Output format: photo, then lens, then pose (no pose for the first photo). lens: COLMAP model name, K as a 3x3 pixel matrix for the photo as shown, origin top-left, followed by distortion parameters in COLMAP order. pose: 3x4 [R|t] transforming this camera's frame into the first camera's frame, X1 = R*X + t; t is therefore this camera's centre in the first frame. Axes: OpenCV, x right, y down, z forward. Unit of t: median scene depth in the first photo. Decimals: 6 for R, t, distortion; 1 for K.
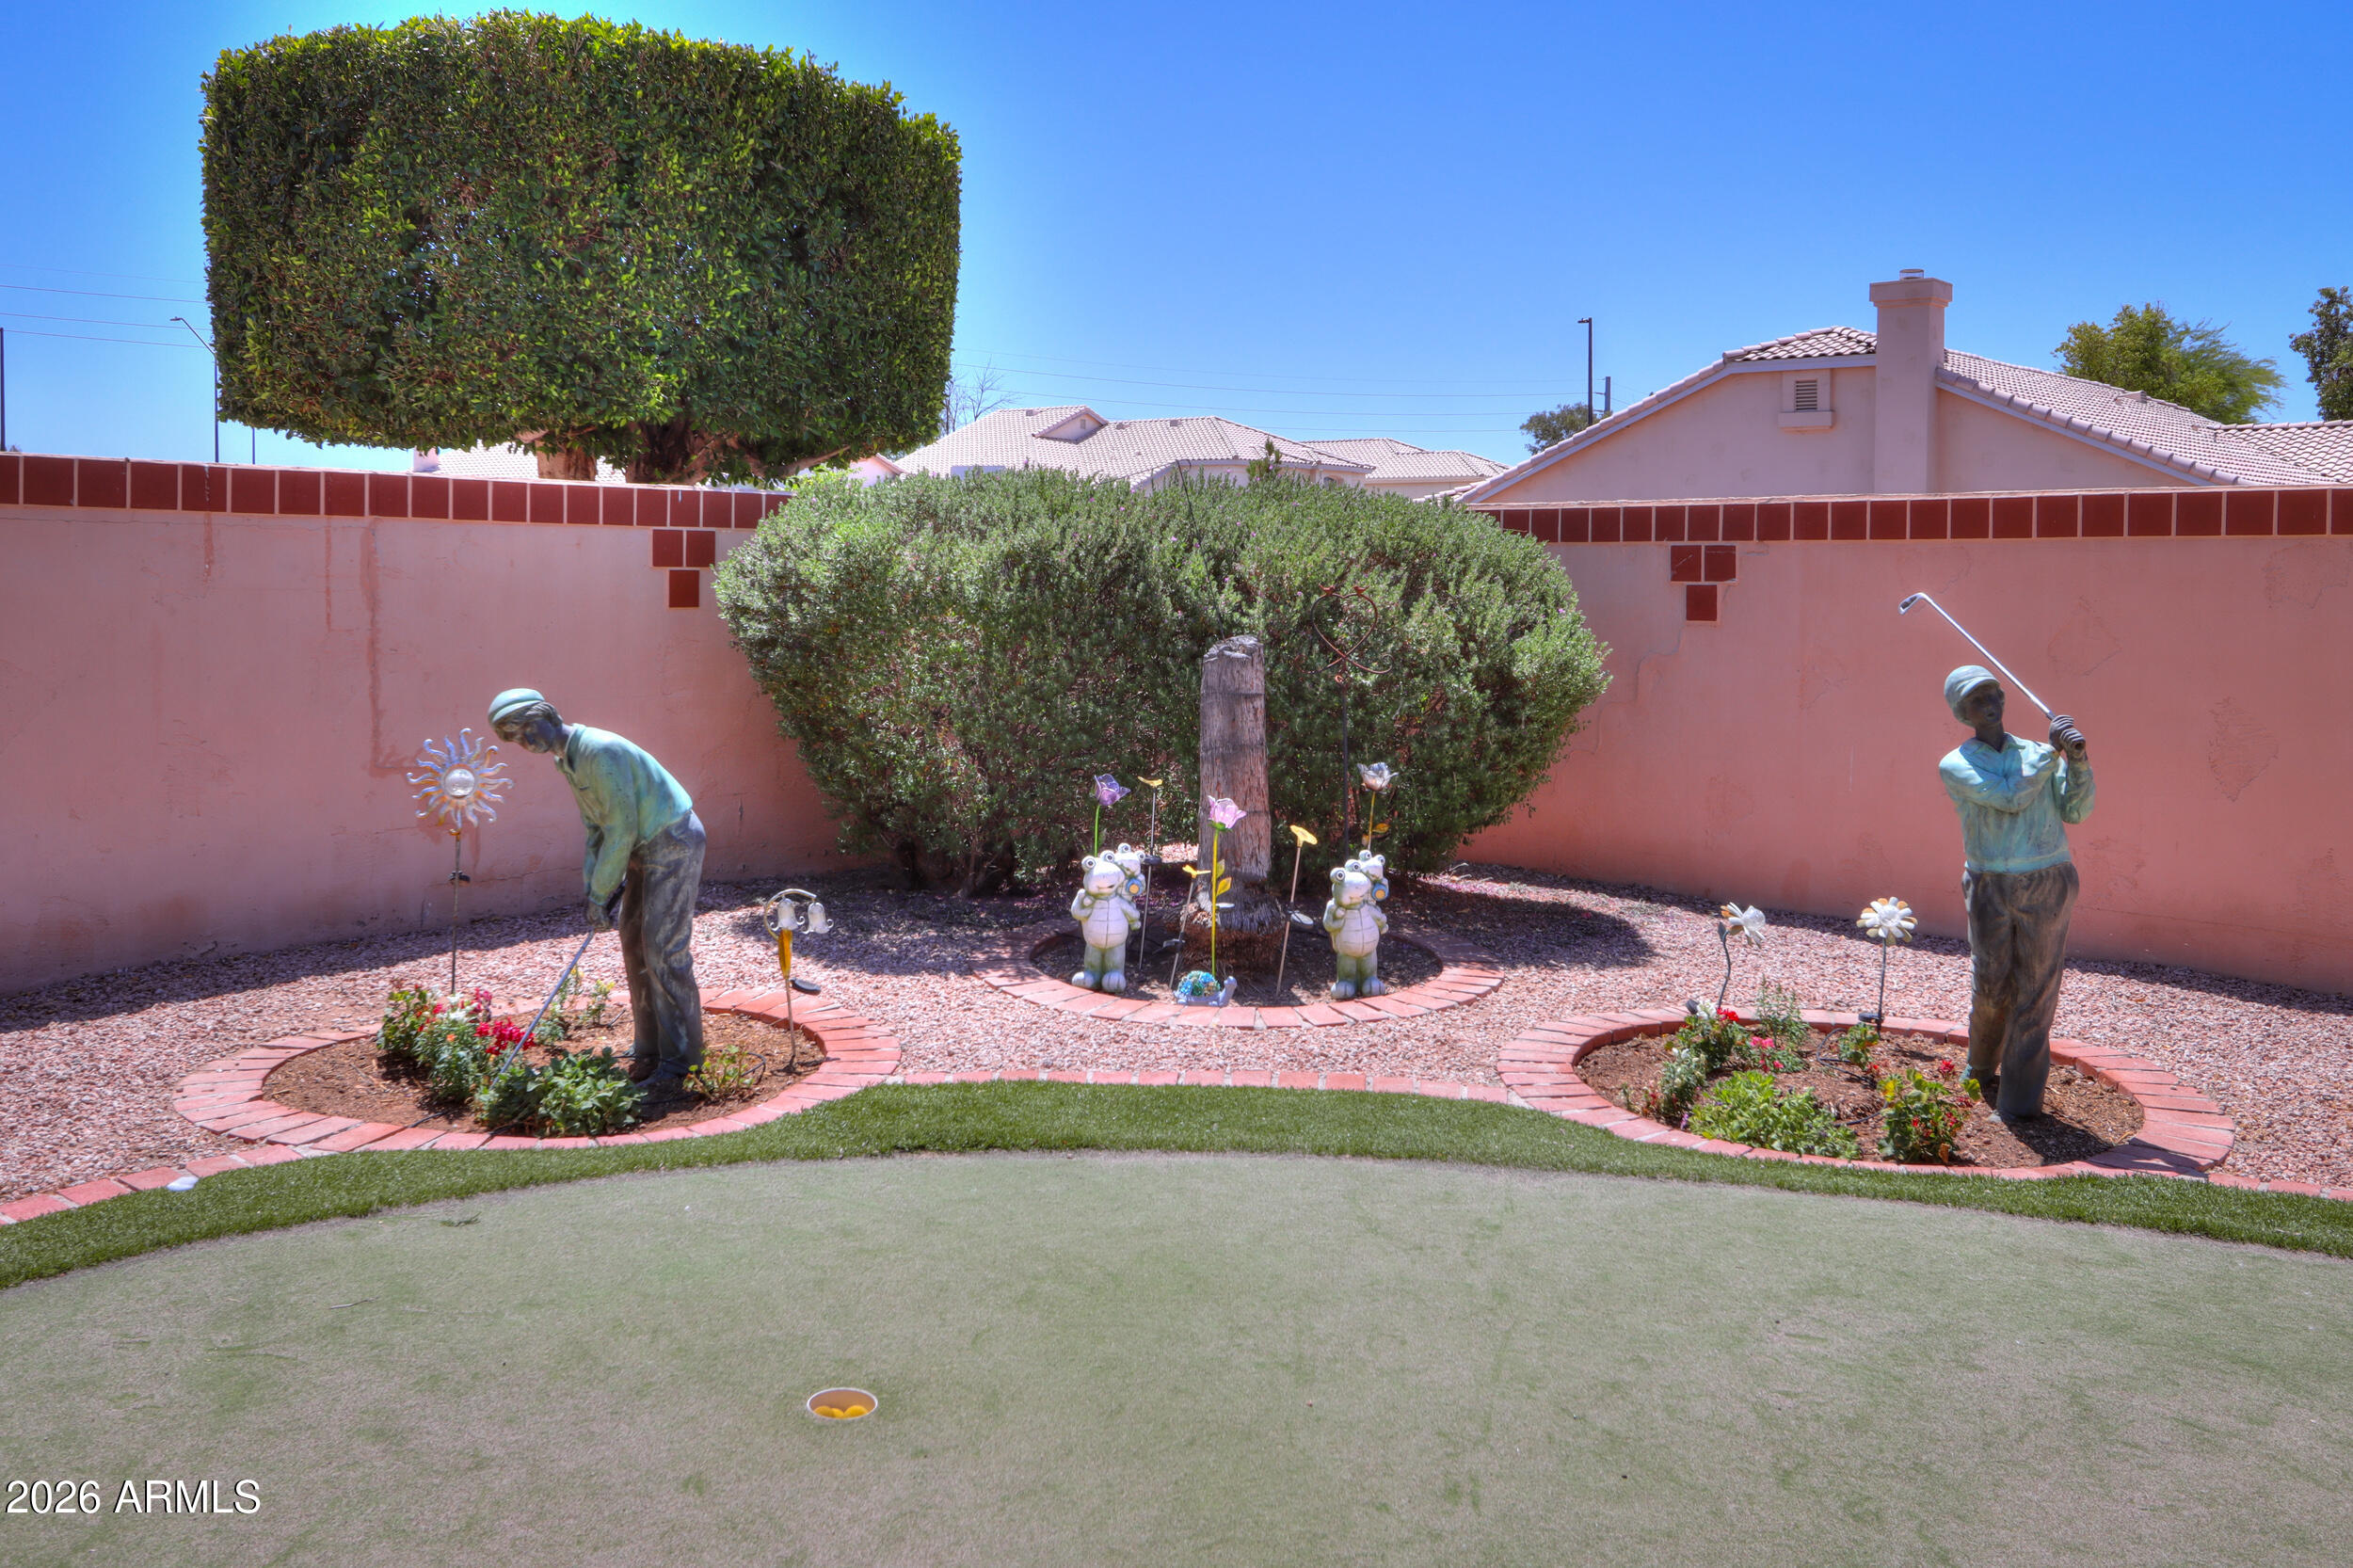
lens RADIAL K [[2098.8, 0, 1175.8], [0, 2098.8, 576.6], [0, 0, 1]] dist [0.045308, -0.000893]
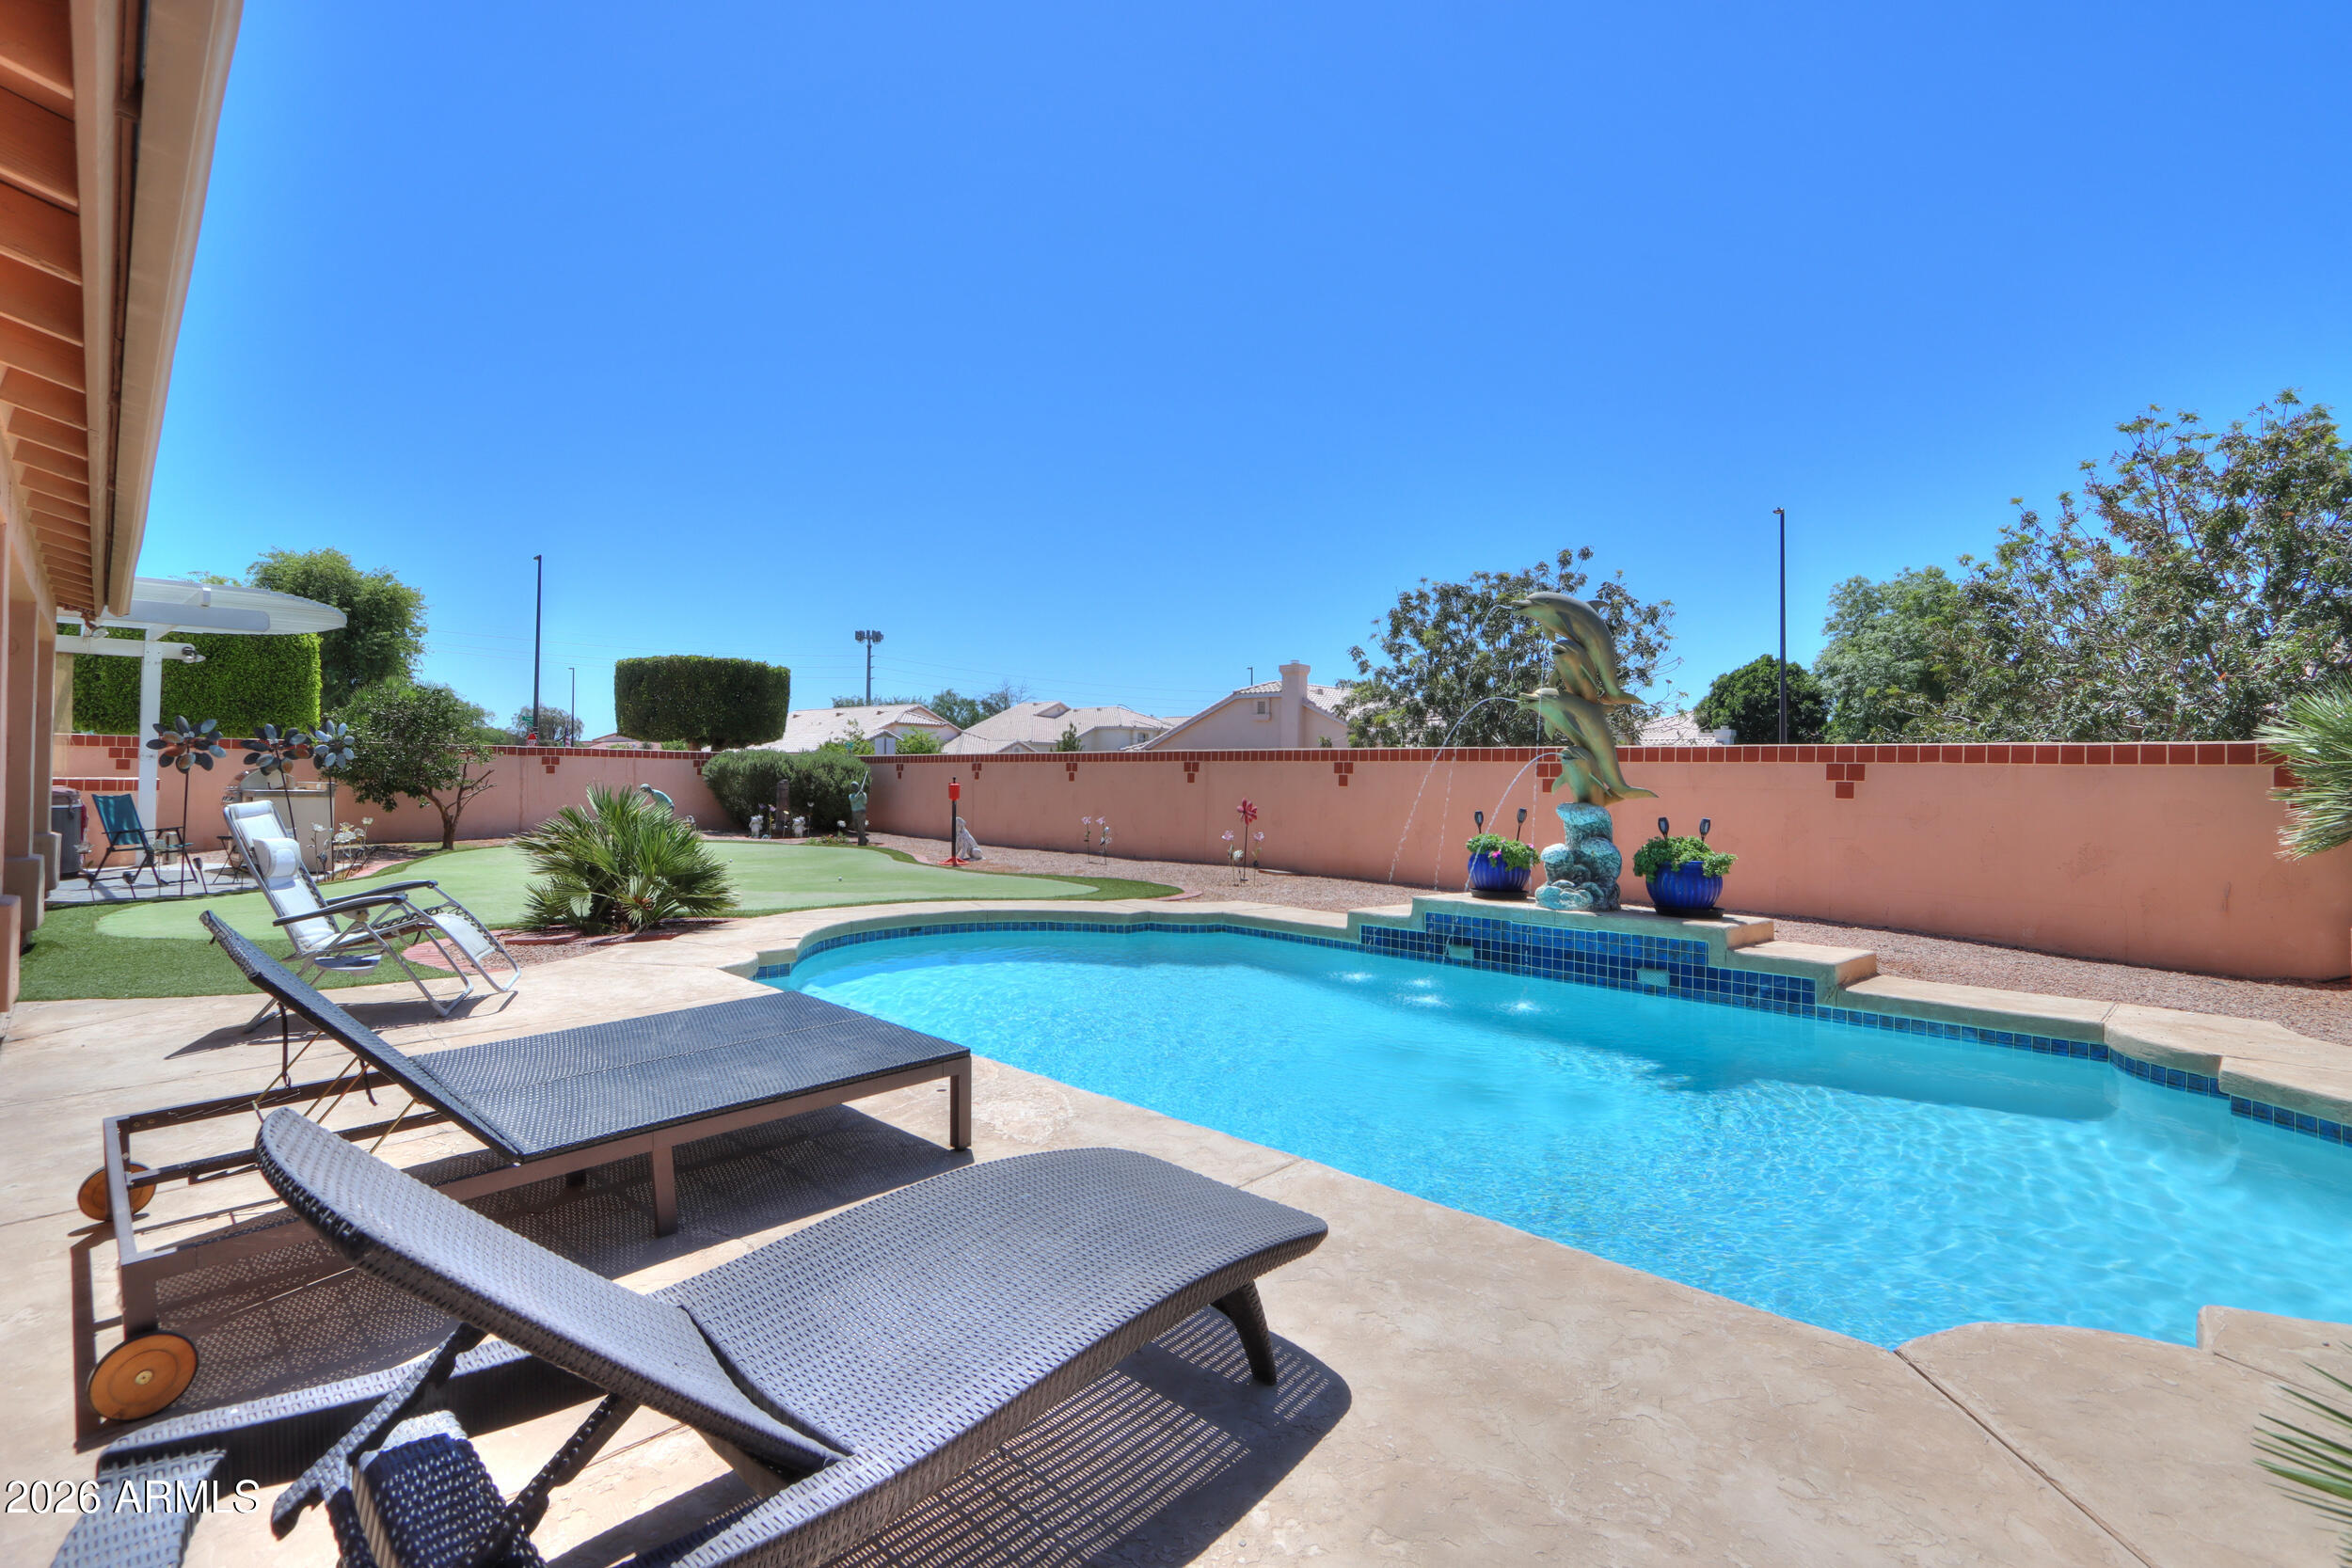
lens RADIAL K [[1097.6, 0, 1187.3], [0, 1097.6, 764.5], [0, 0, 1]] dist [-0.011059, 0.000757]
pose [[0.999960, 0.002525, 0.008589, 0.815885], [-0.002389, 0.999873, -0.015736, 0.024167], [-0.008628, 0.015715, 0.999839, -1.478905]]
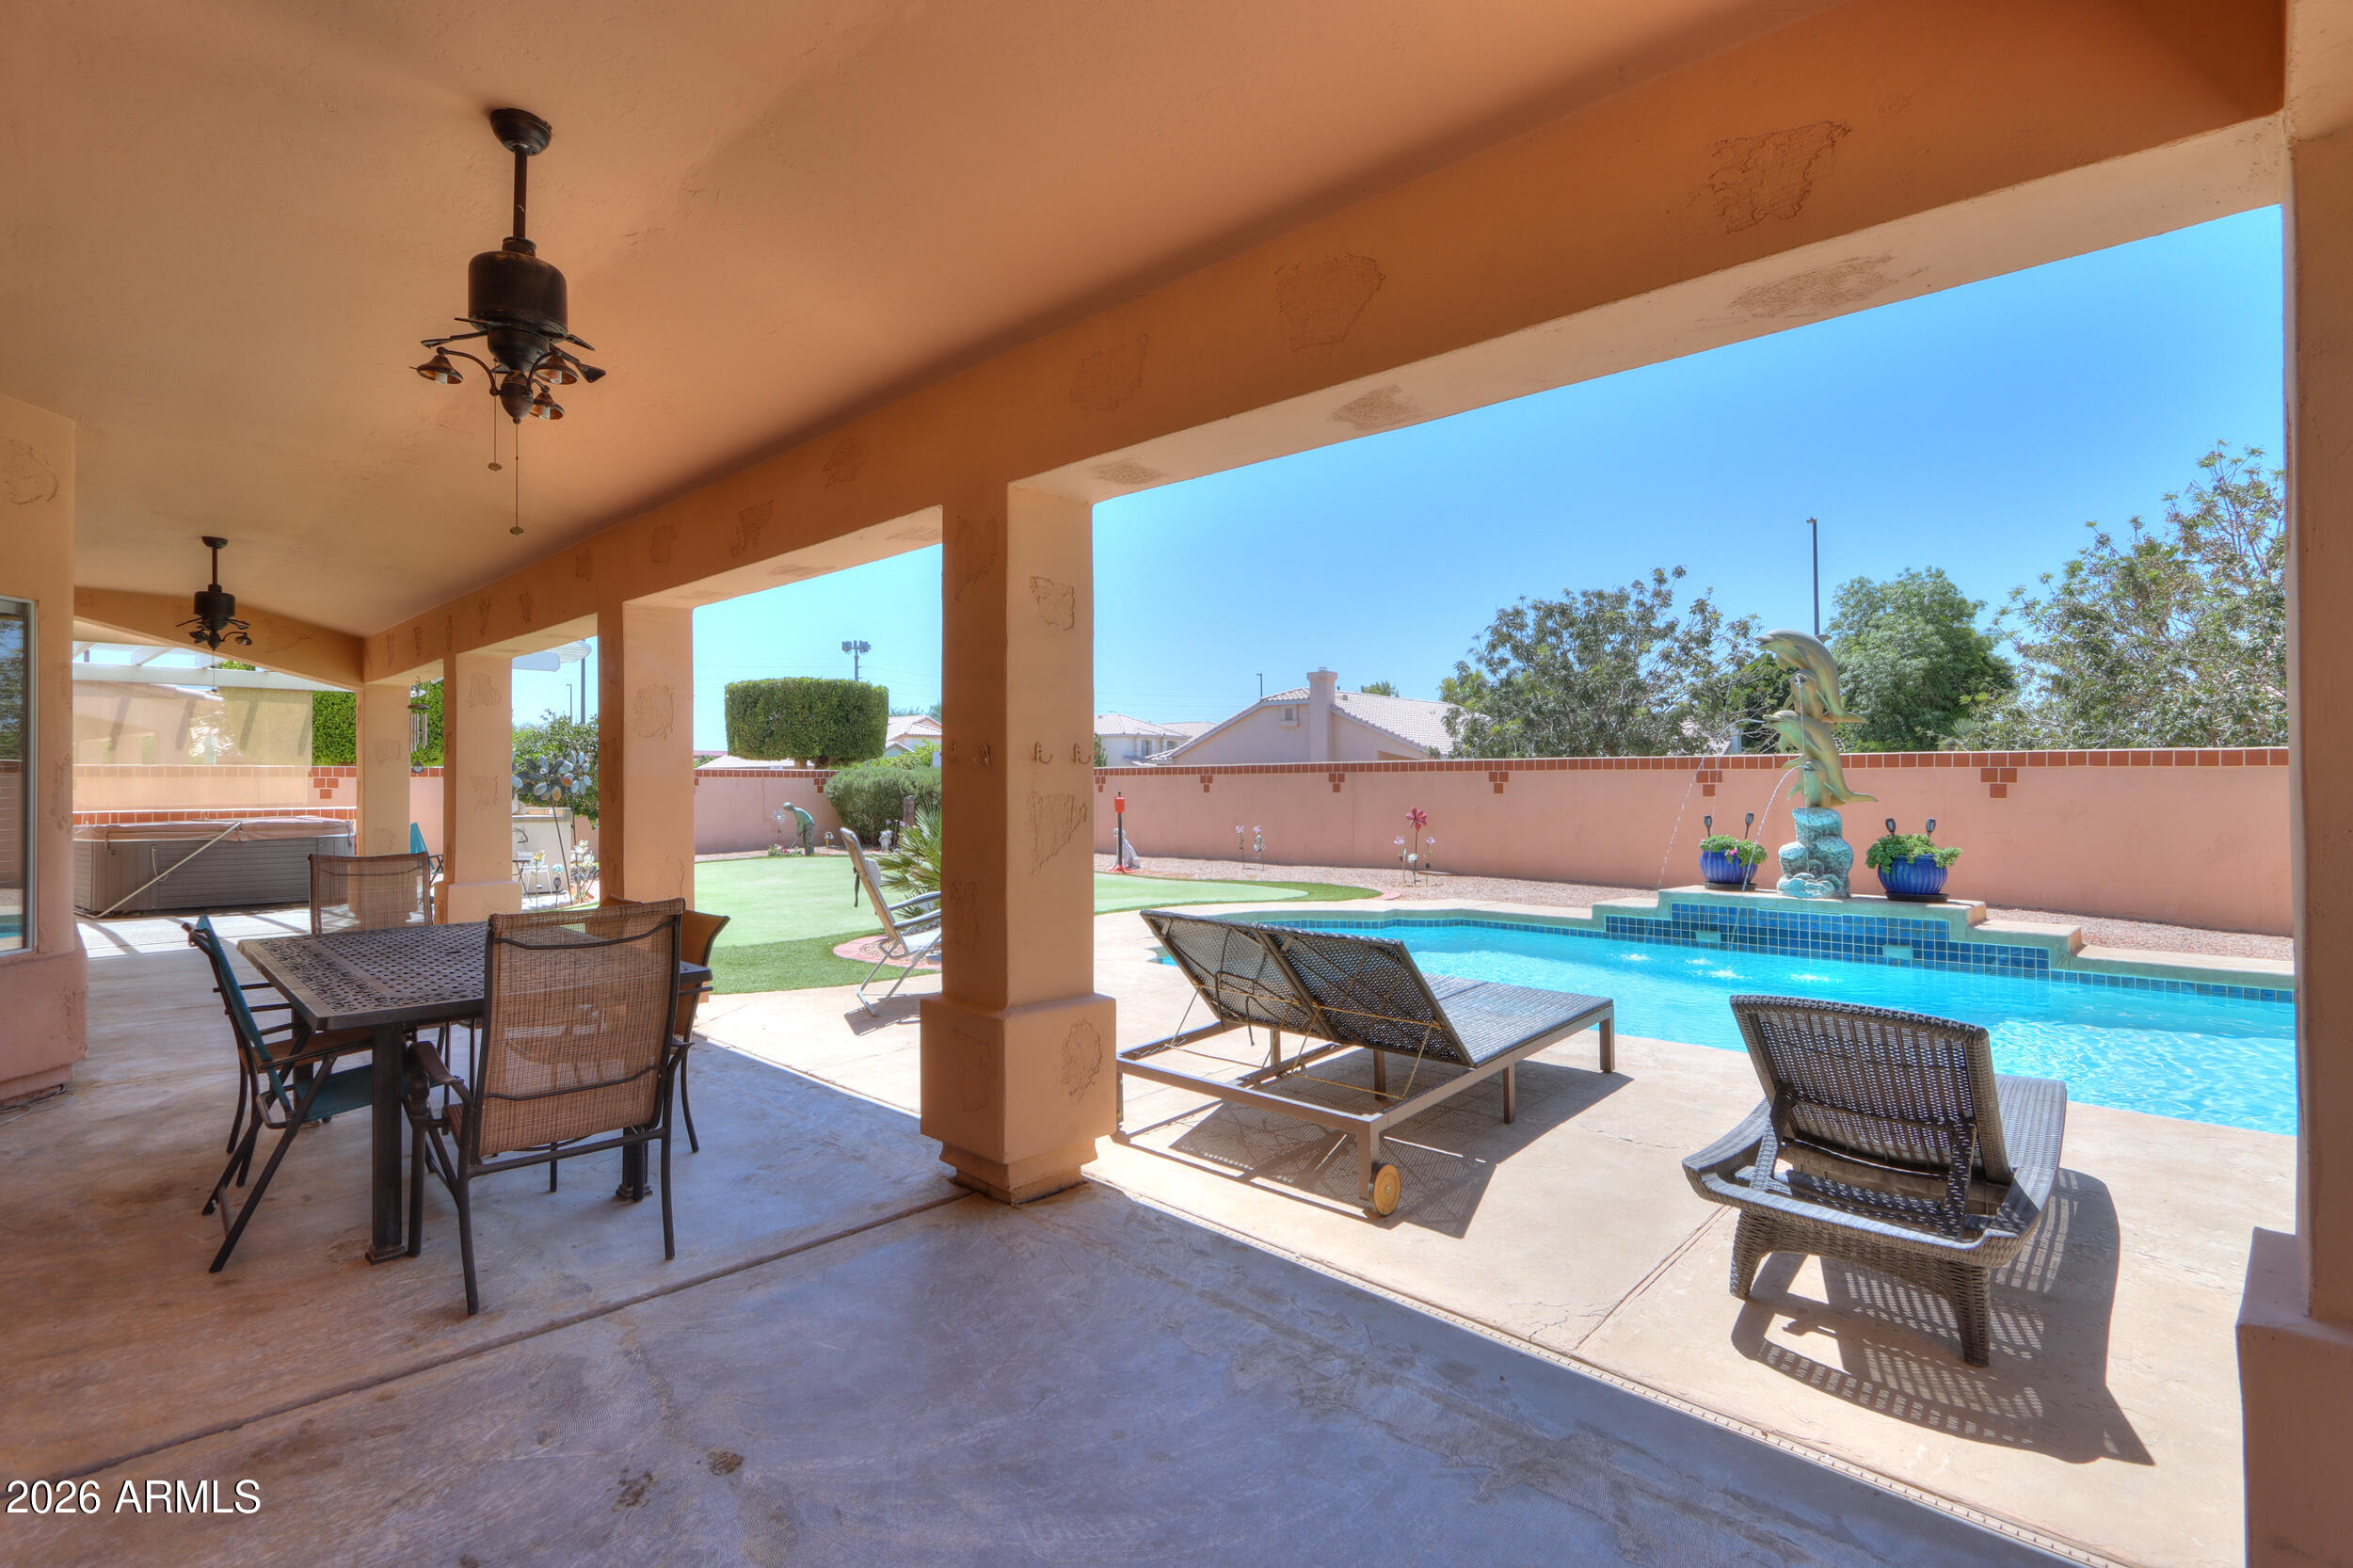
lens RADIAL K [[1105.3, 0, 1193.9], [0, 1105.3, 777.4], [0, 0, 1]] dist [-0.009920, -0.000677]
pose [[0.999293, -0.015790, 0.034109, 0.543105], [0.016087, 0.999835, -0.008440, 0.012548], [-0.033970, 0.008983, 0.999382, -1.611641]]
